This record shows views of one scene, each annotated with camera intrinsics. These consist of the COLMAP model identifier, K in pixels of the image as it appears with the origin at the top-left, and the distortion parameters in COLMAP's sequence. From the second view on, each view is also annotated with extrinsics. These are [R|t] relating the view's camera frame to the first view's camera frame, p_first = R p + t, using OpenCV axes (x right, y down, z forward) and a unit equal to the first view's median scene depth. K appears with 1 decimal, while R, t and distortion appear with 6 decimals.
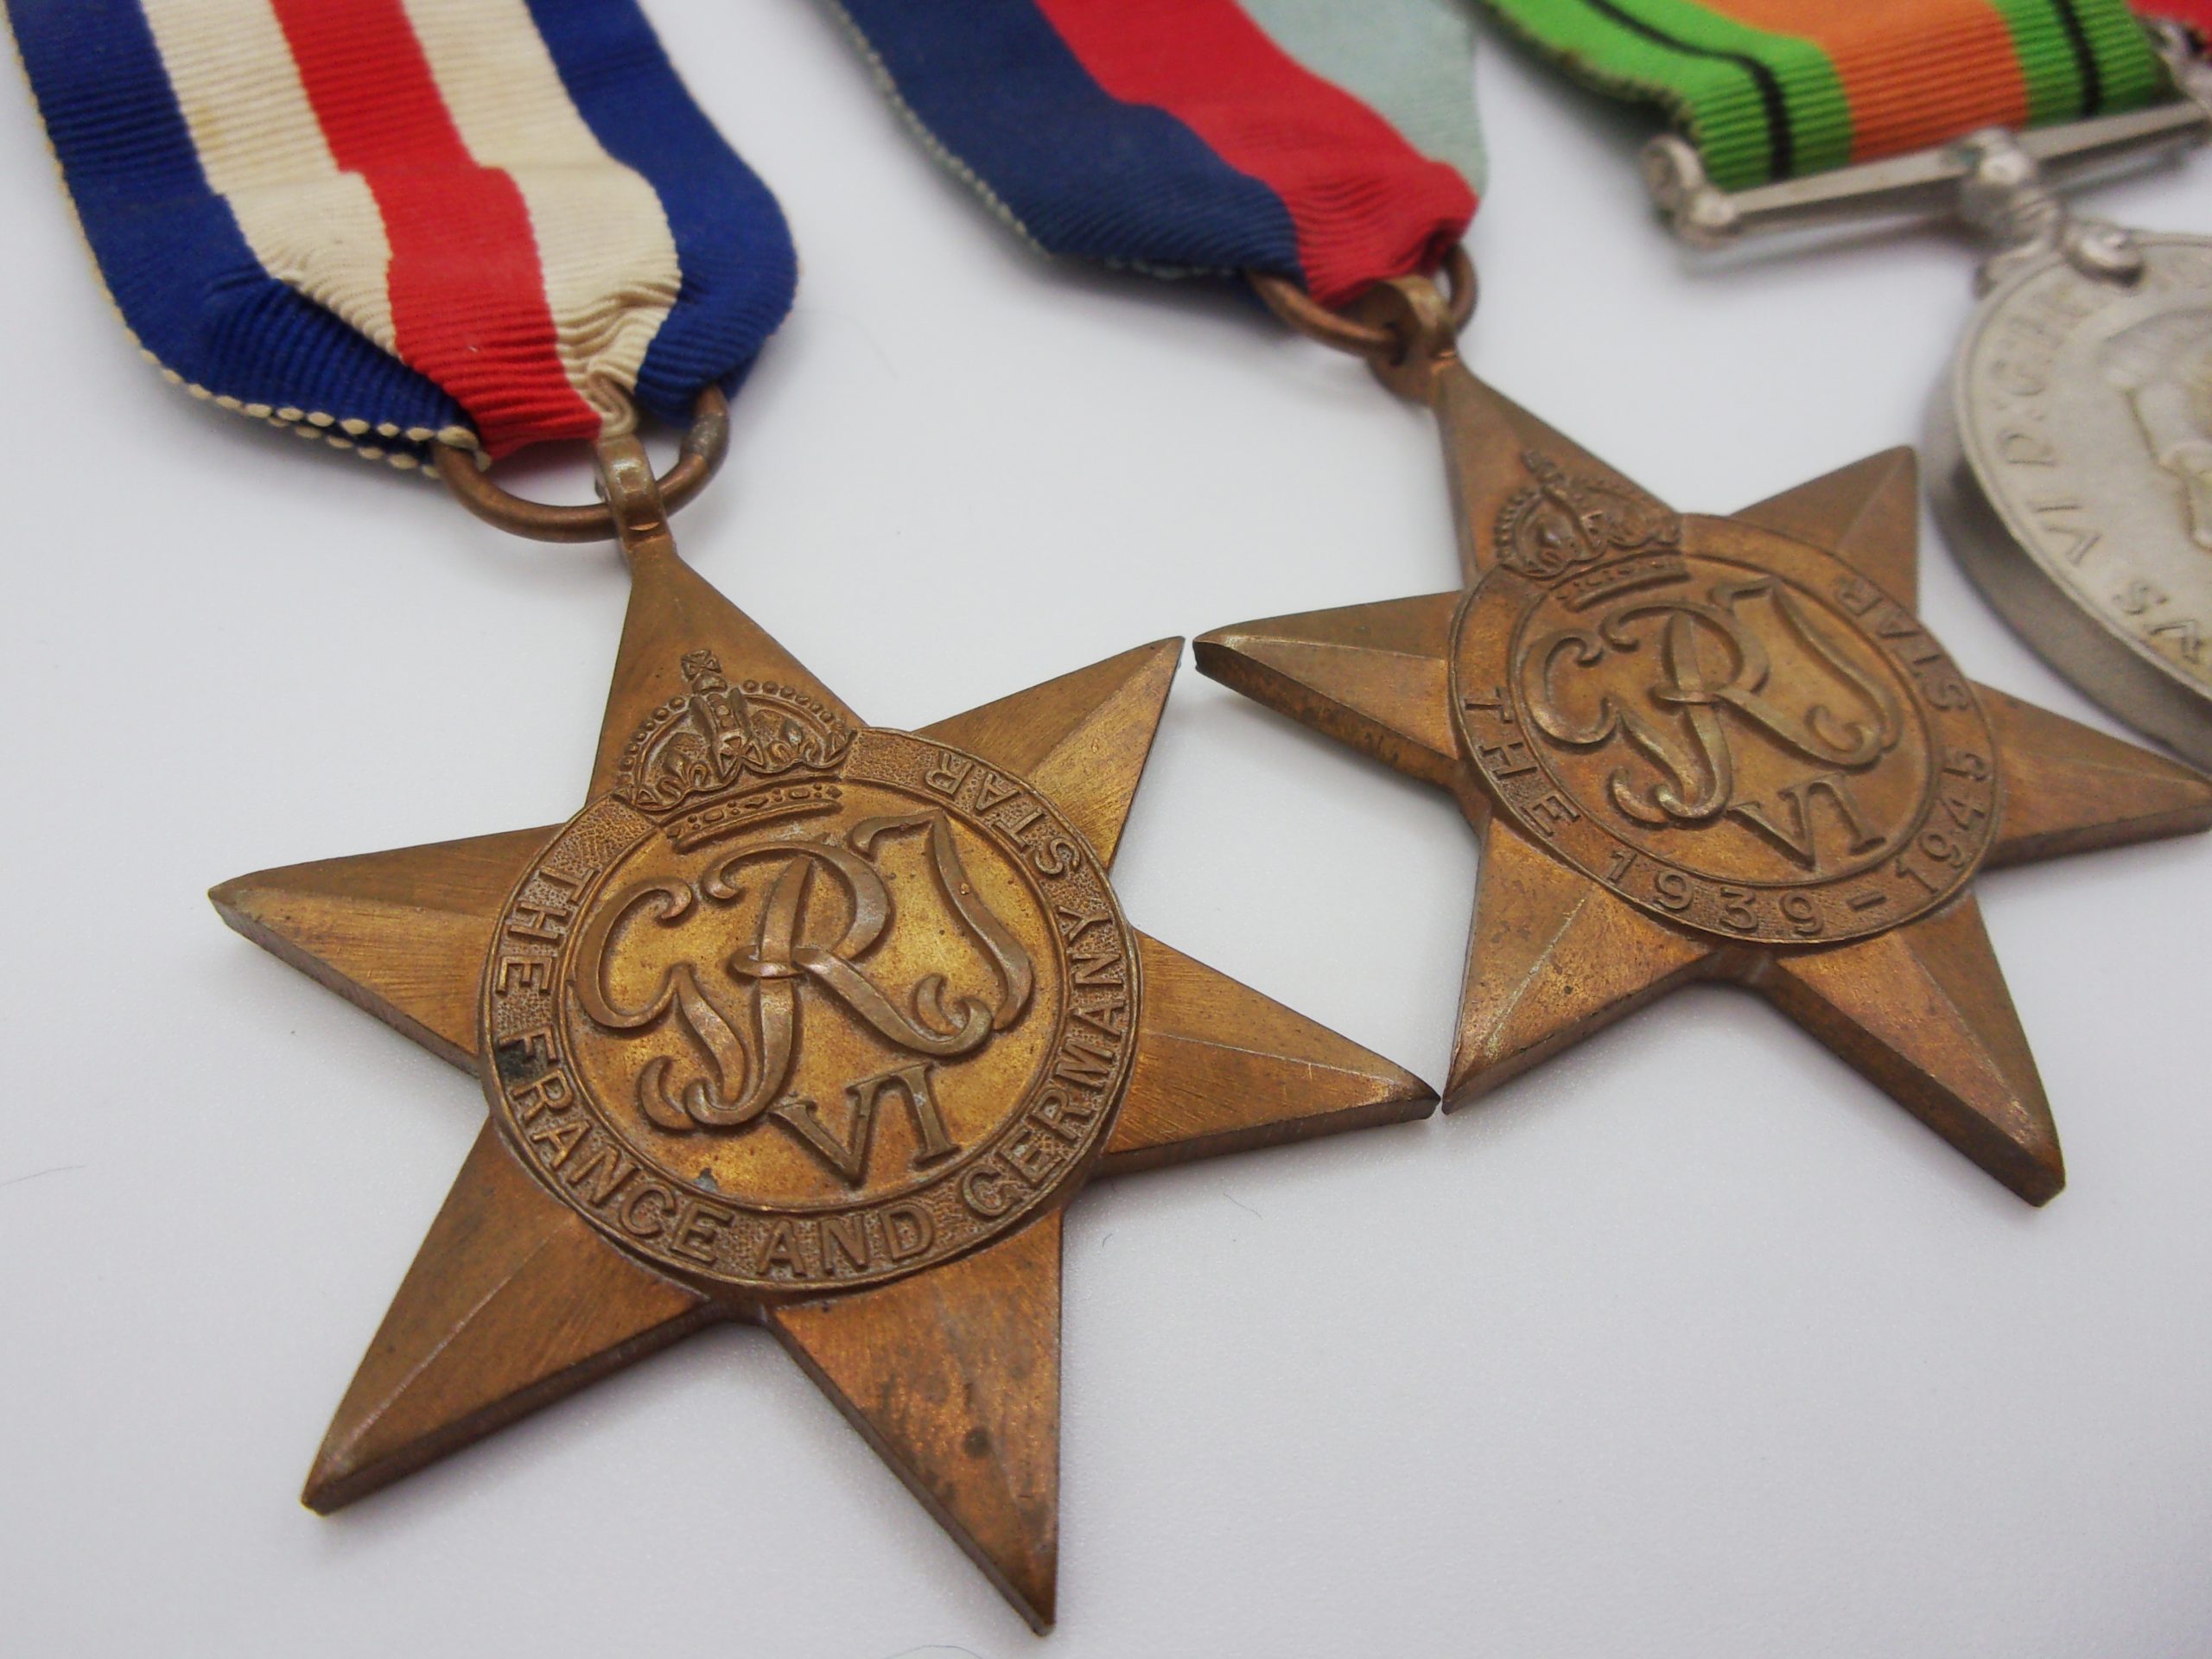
lens RADIAL K [[1865.5, 0, 1106.7], [0, 1865.5, 756.3], [0, 0, 1]] dist [0.027887, -0.060750]
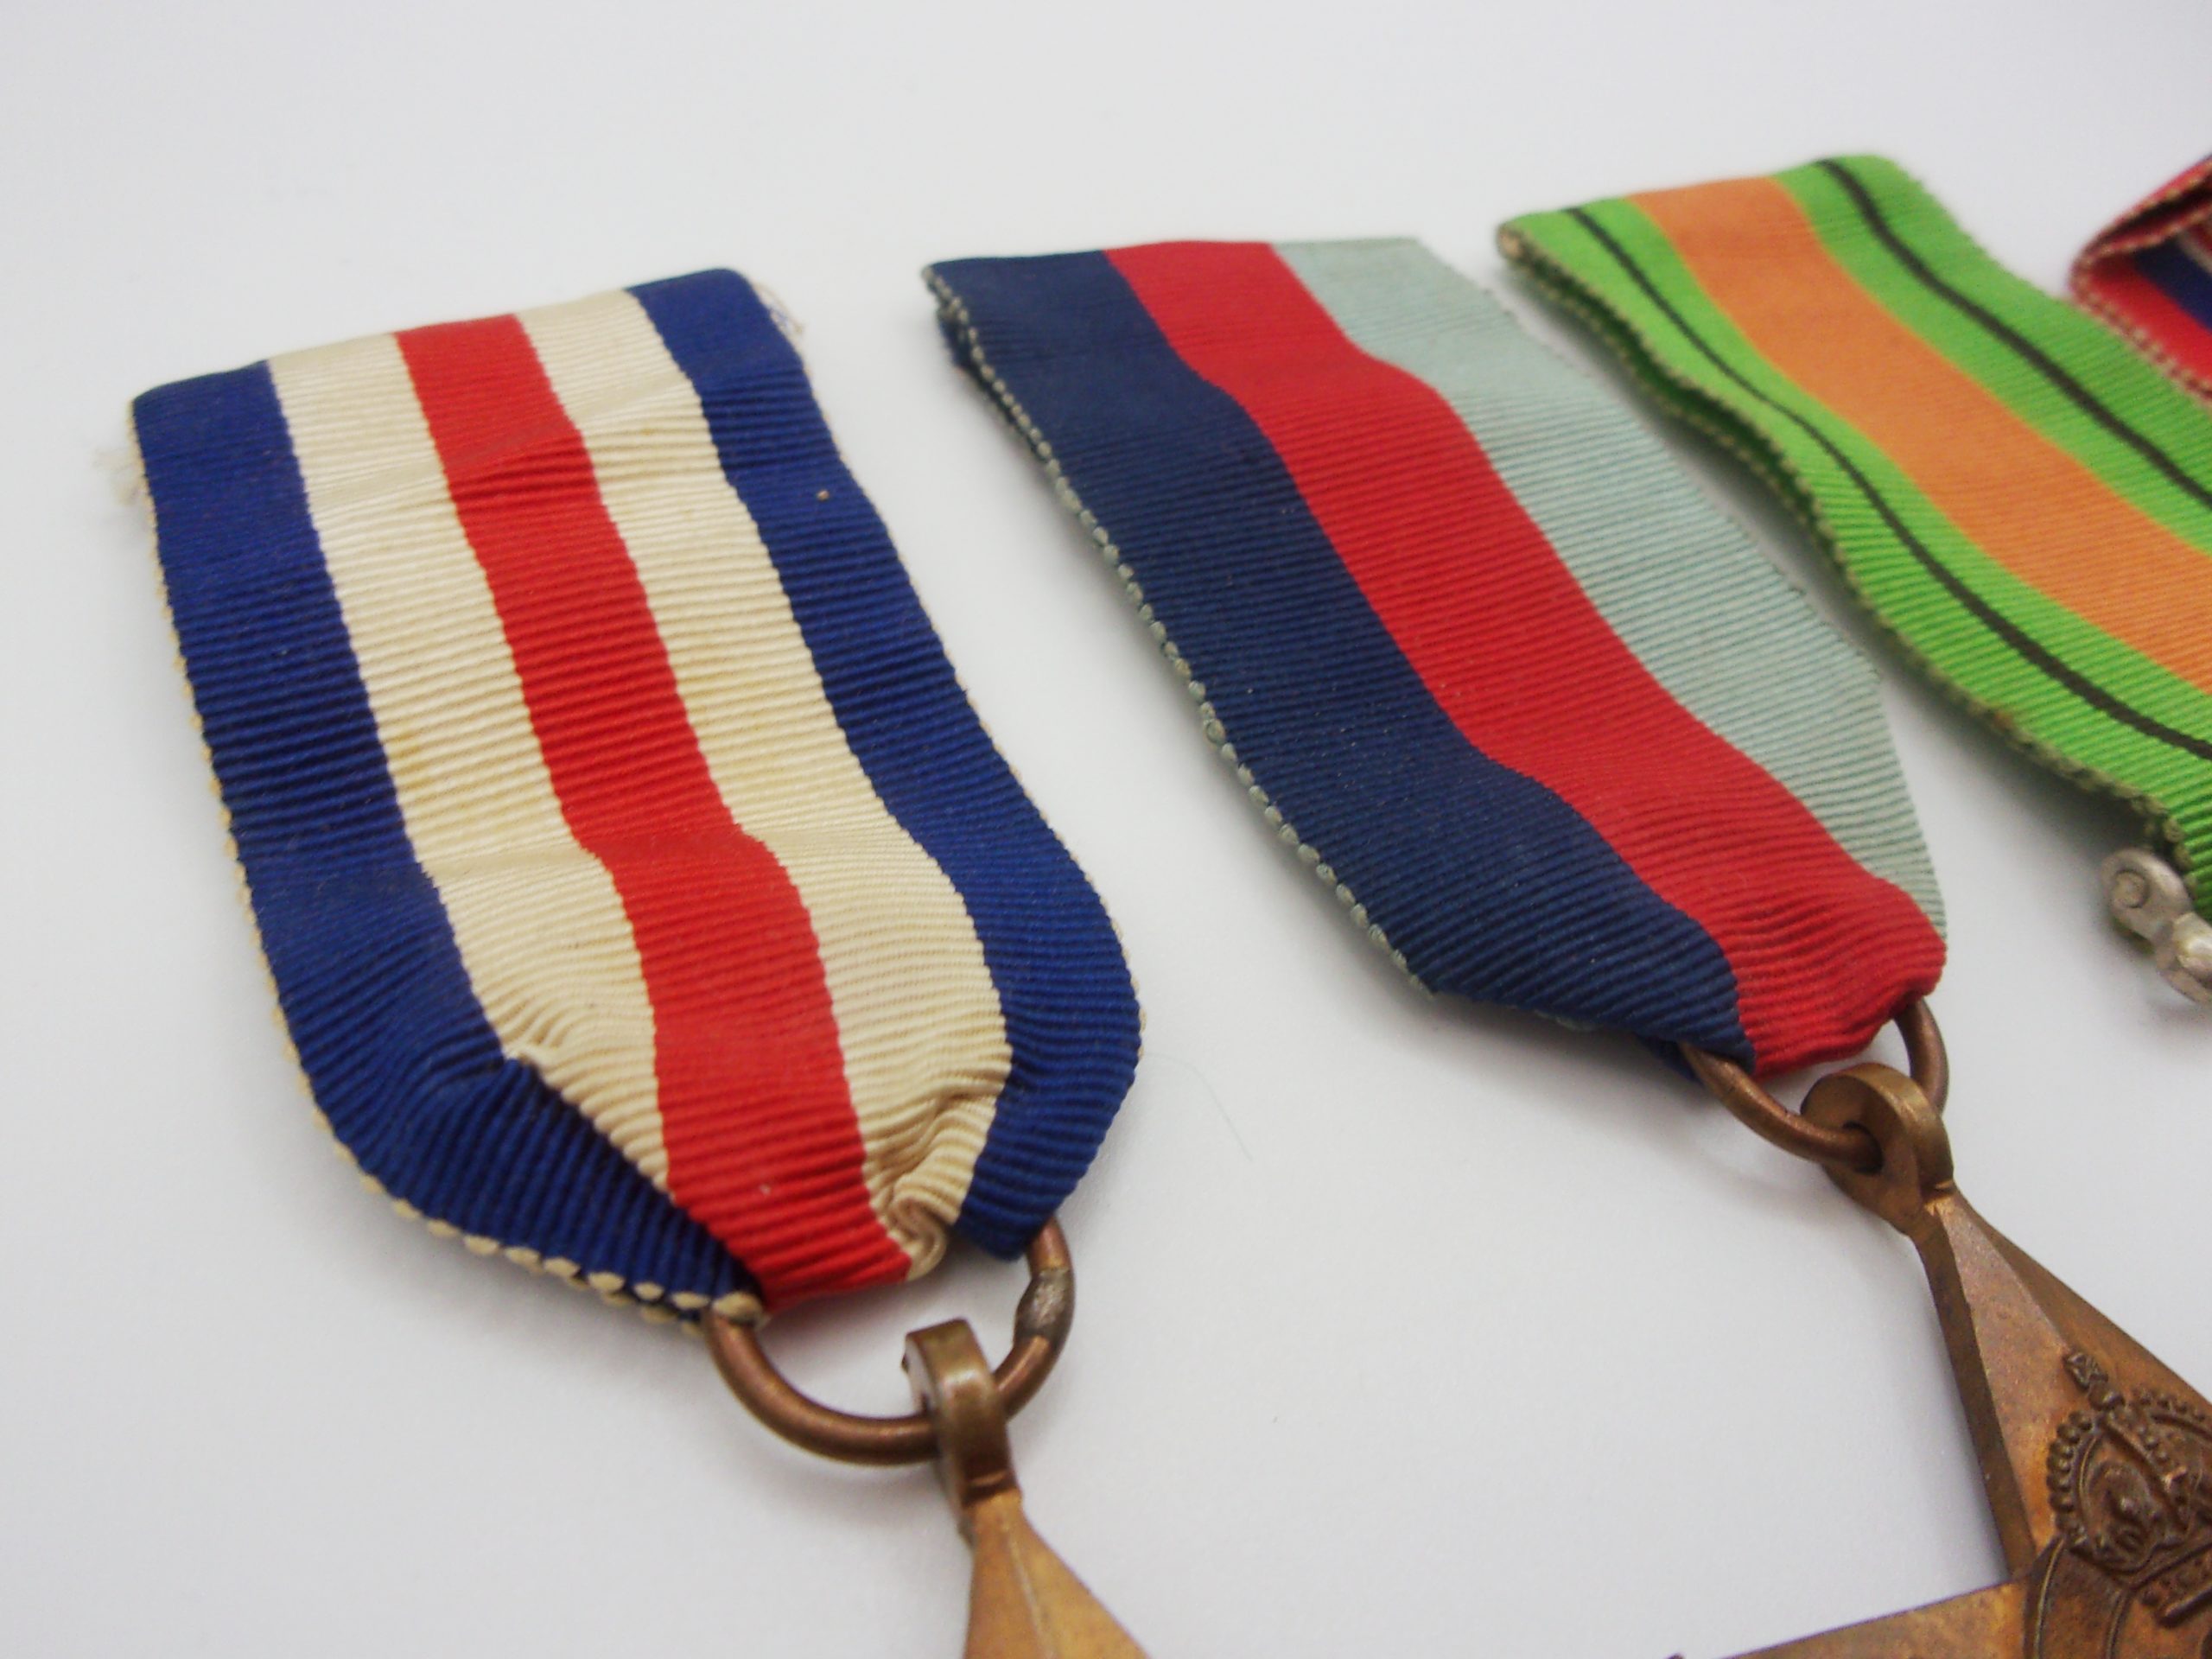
lens RADIAL K [[1865.5, 0, 1106.7], [0, 1865.5, 756.3], [0, 0, 1]] dist [0.027887, -0.060750]
pose [[0.997921, 0.063760, 0.009390, -0.208382], [-0.062721, 0.994316, -0.086034, -0.326426], [-0.014822, 0.085266, 0.996248, 0.201186]]
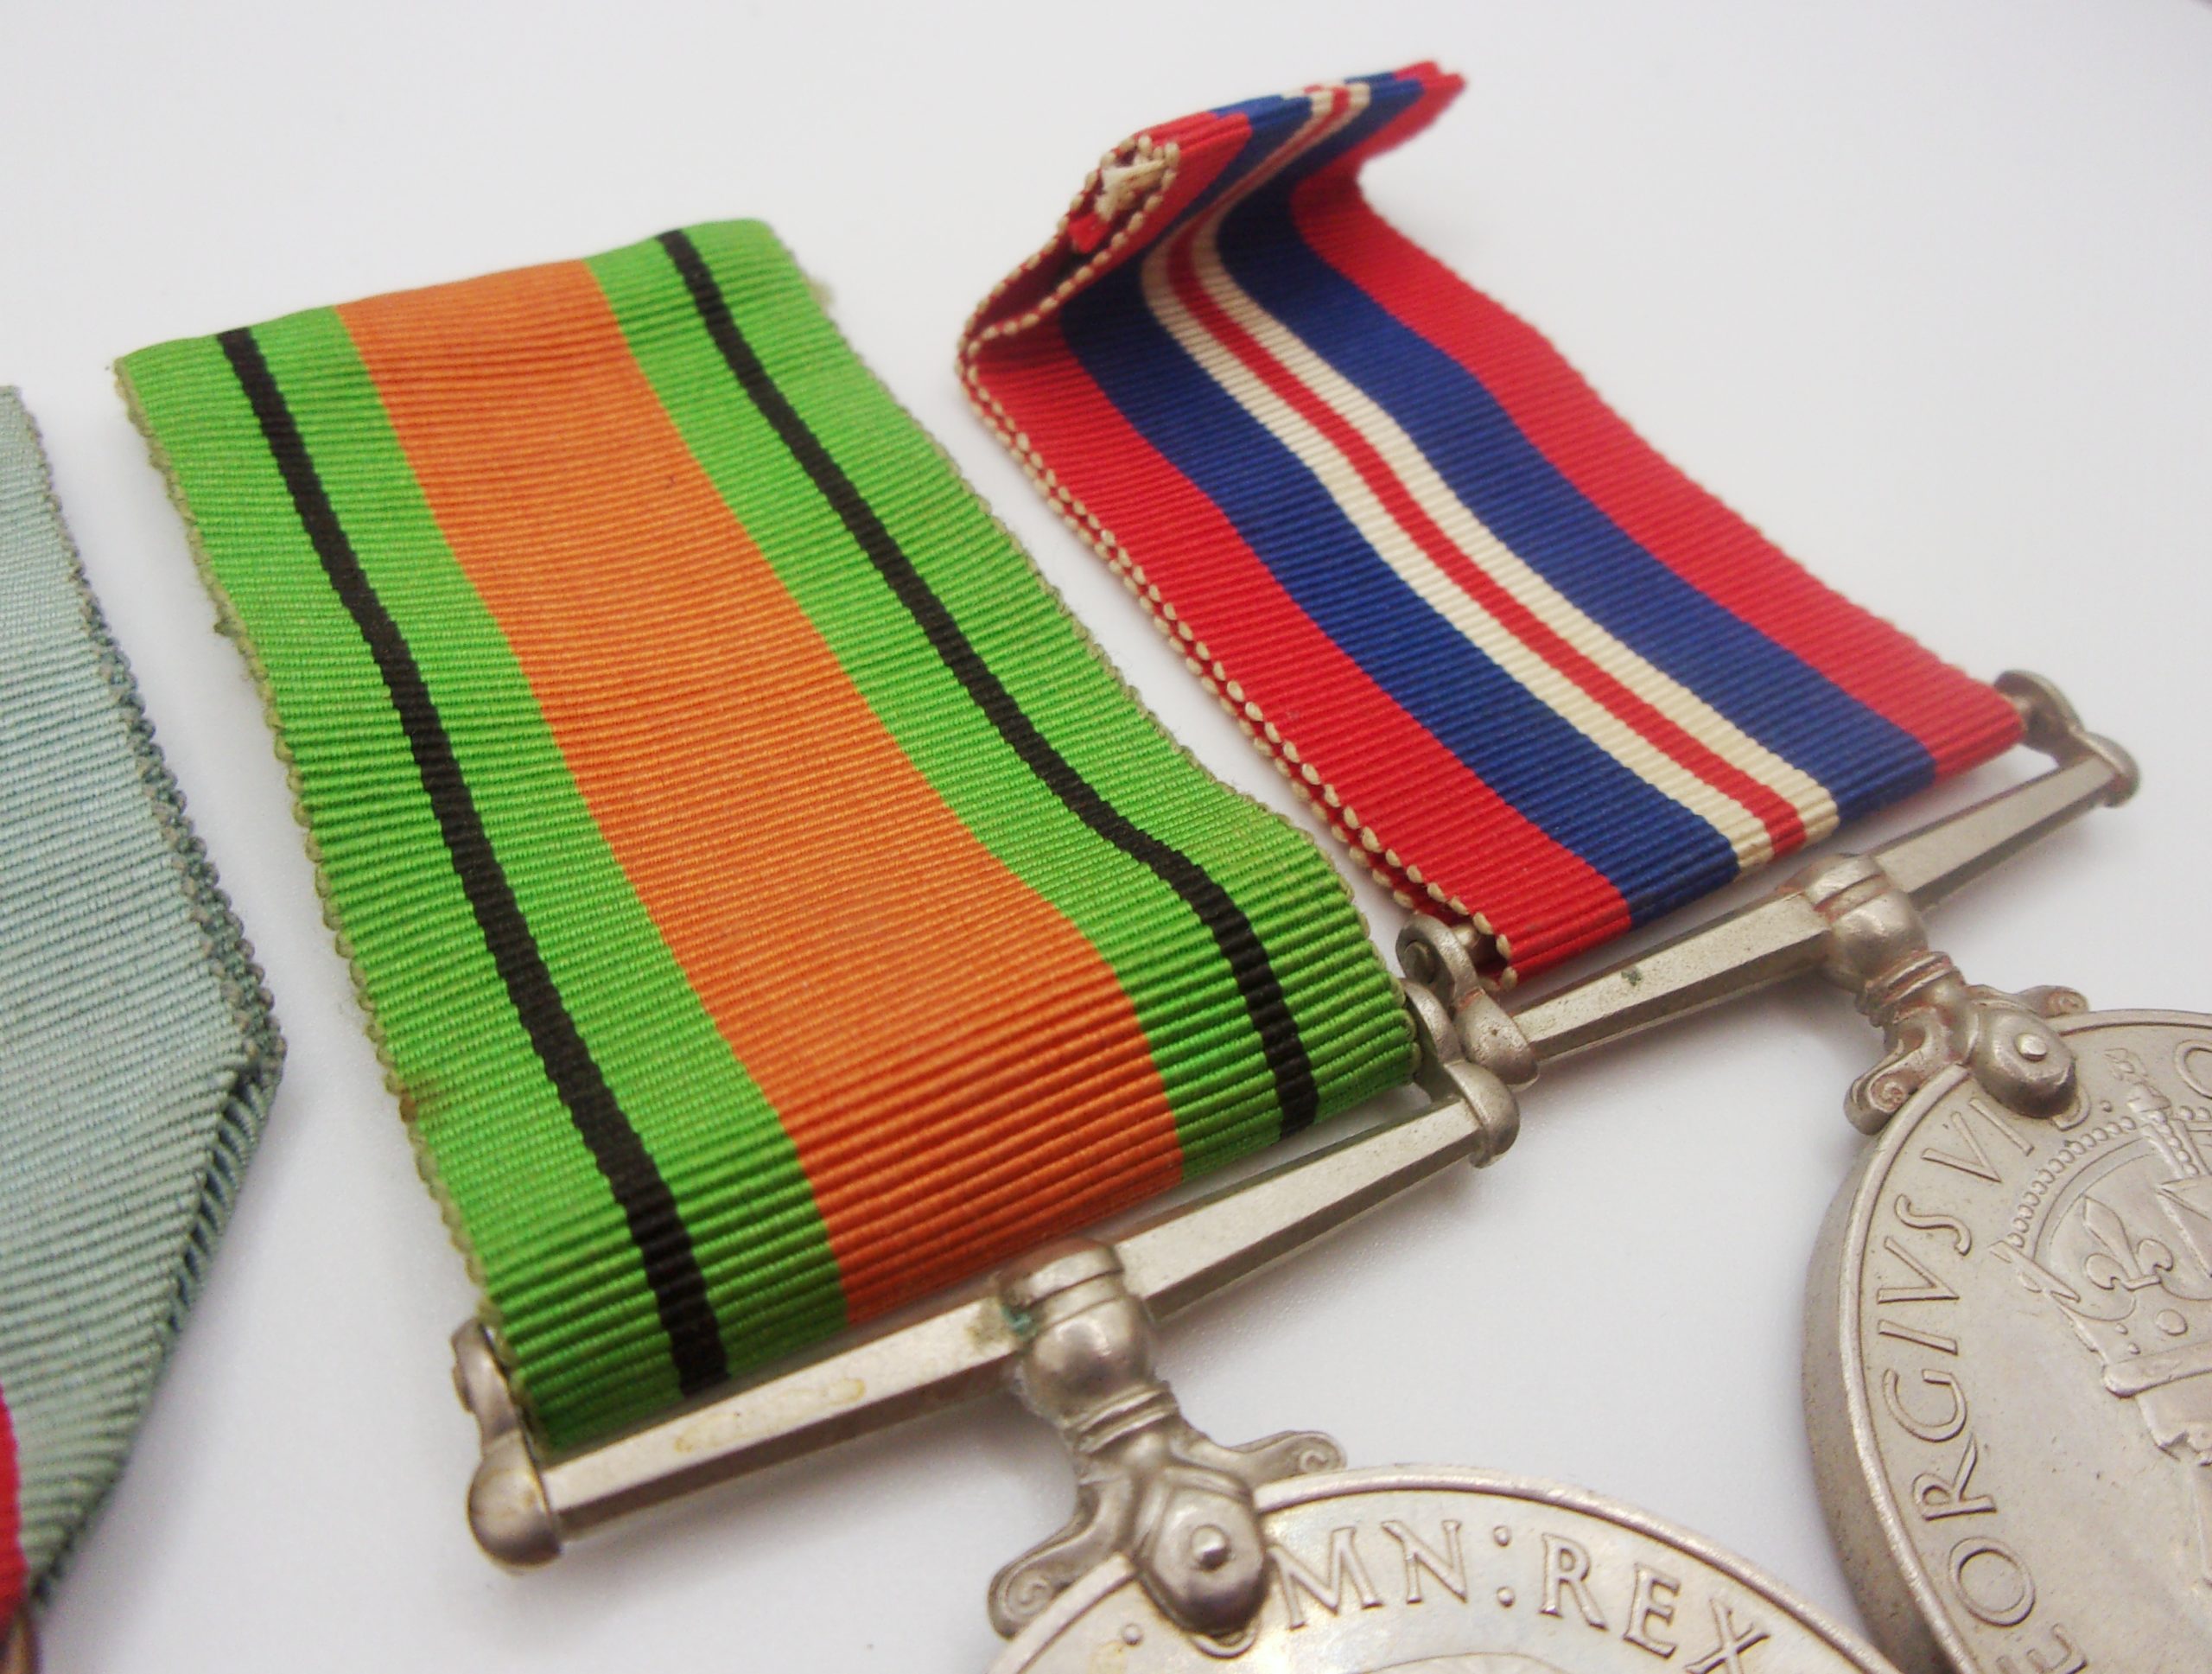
lens RADIAL K [[1847.9, 0, 1146.7], [0, 1847.9, 835.1], [0, 0, 1]] dist [-0.004650, 0.002599]
pose [[0.994821, -0.026003, 0.098260, 0.535042], [0.029211, 0.999081, -0.031353, -0.549656], [-0.097354, 0.034061, 0.994667, 0.490442]]
